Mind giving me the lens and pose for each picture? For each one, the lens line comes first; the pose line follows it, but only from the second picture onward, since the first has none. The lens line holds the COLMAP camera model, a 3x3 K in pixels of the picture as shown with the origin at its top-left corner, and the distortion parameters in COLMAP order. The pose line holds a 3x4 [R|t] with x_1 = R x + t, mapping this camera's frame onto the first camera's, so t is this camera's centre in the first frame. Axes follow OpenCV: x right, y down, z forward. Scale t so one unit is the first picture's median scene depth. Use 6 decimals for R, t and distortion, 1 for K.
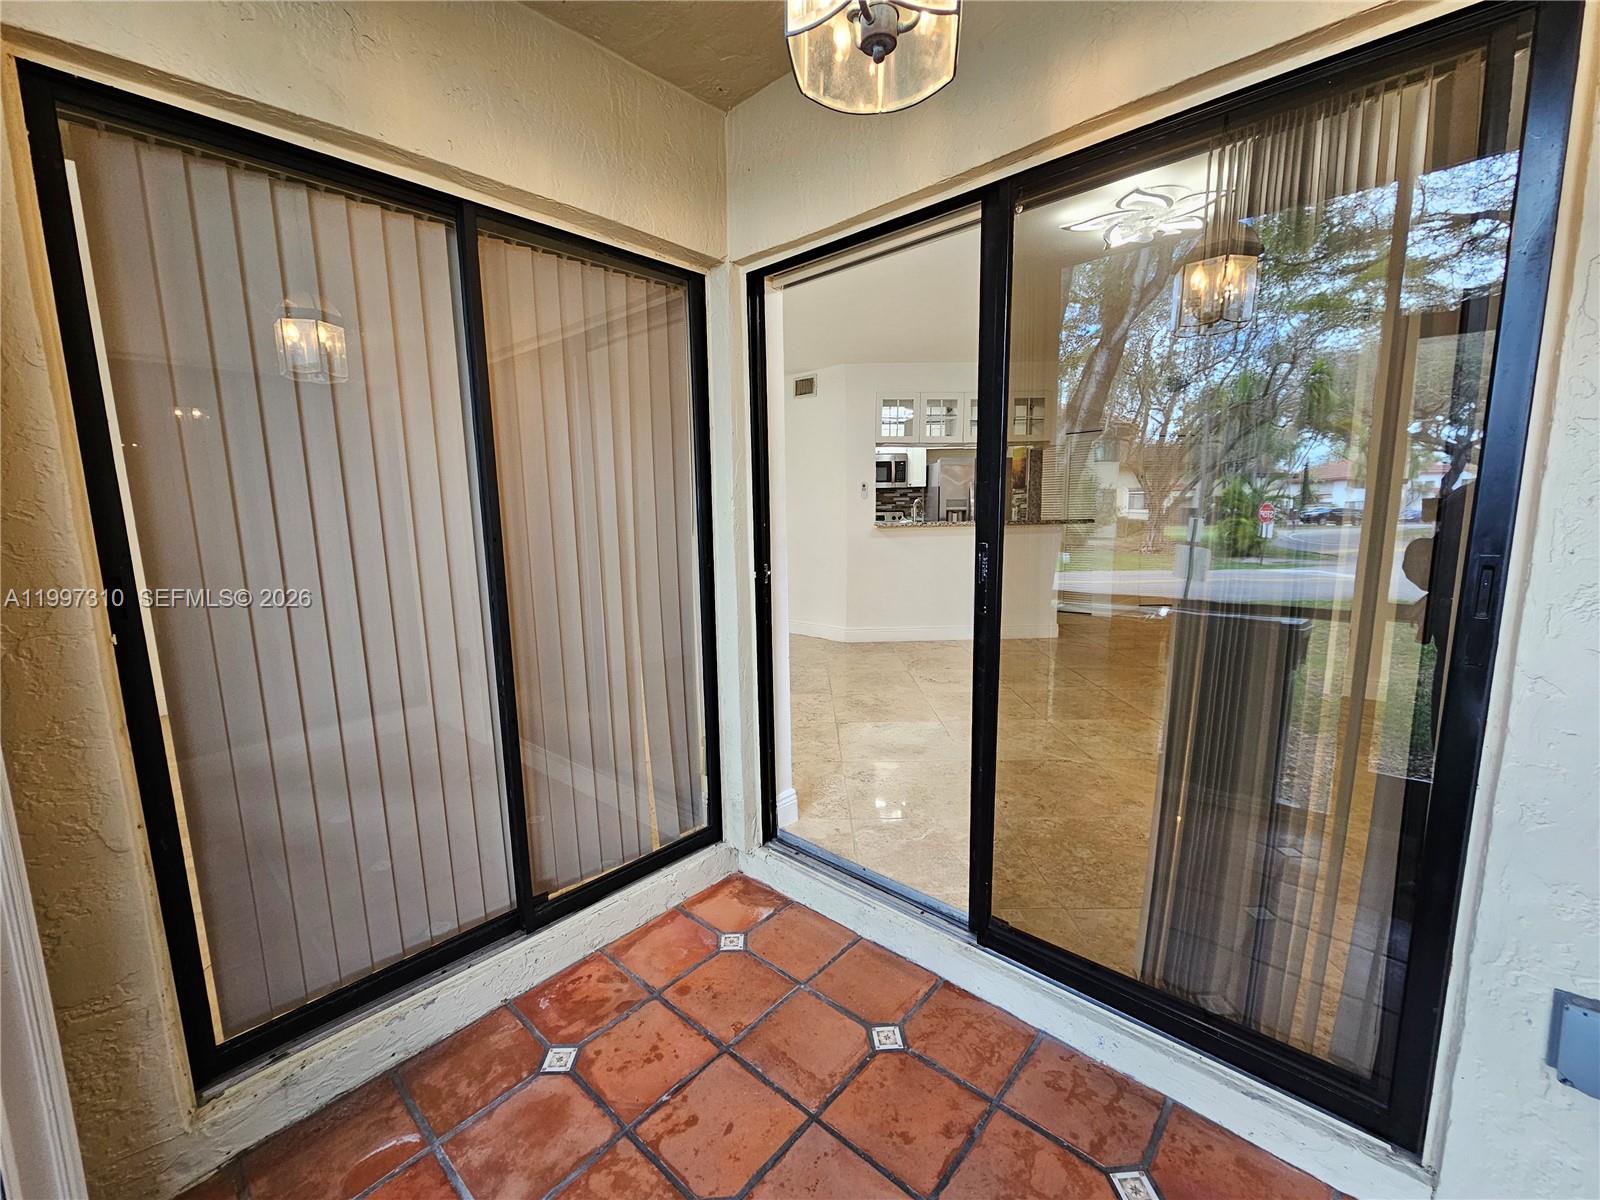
lens RADIAL K [[662.2, 0, 794.9], [0, 662.2, 612.7], [0, 0, 1]] dist [-0.004529, 0.001808]
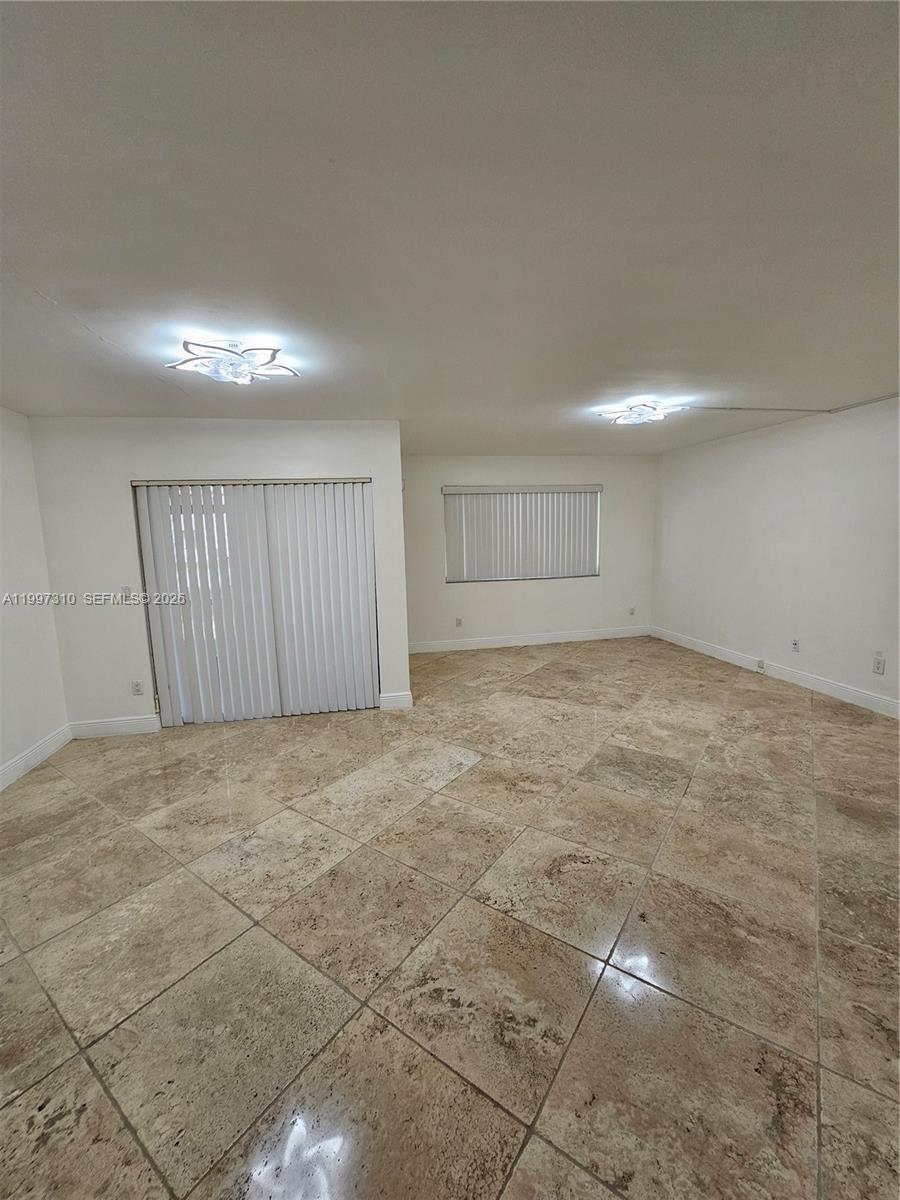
lens RADIAL K [[496.6, 0, 438.2], [0, 496.6, 595.9], [0, 0, 1]] dist [-0.004529, 0.001808]
pose [[-0.588521, 0.135157, -0.797105, 0.476338], [-0.086979, 0.969620, 0.228628, -0.185828], [0.803790, 0.203884, -0.558886, 0.821933]]
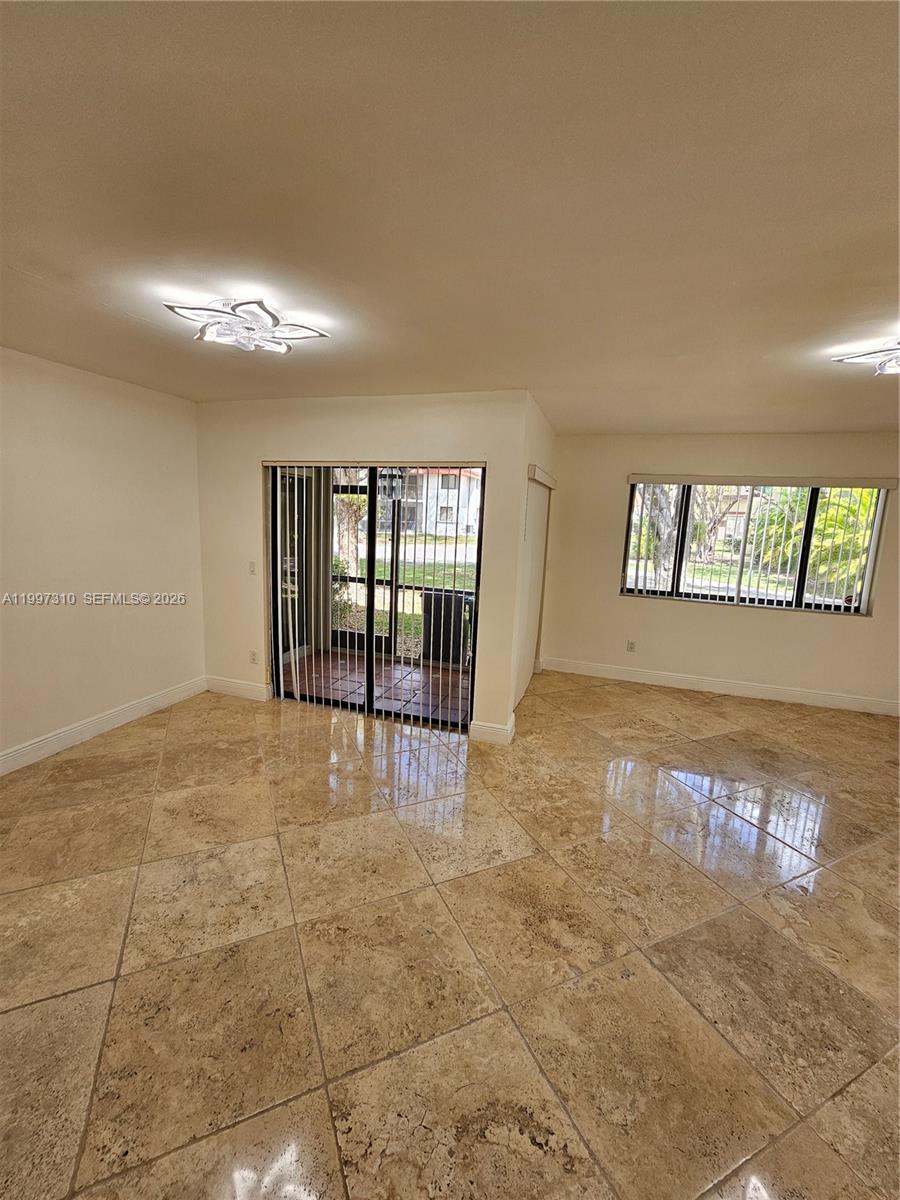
lens RADIAL K [[496.6, 0, 436.7], [0, 496.6, 591.2], [0, 0, 1]] dist [-0.004529, 0.001808]
pose [[-0.909877, 0.044498, -0.412484, 0.265322], [-0.089071, 0.950095, 0.298973, -0.201747], [0.405203, 0.308769, -0.860507, 0.835781]]
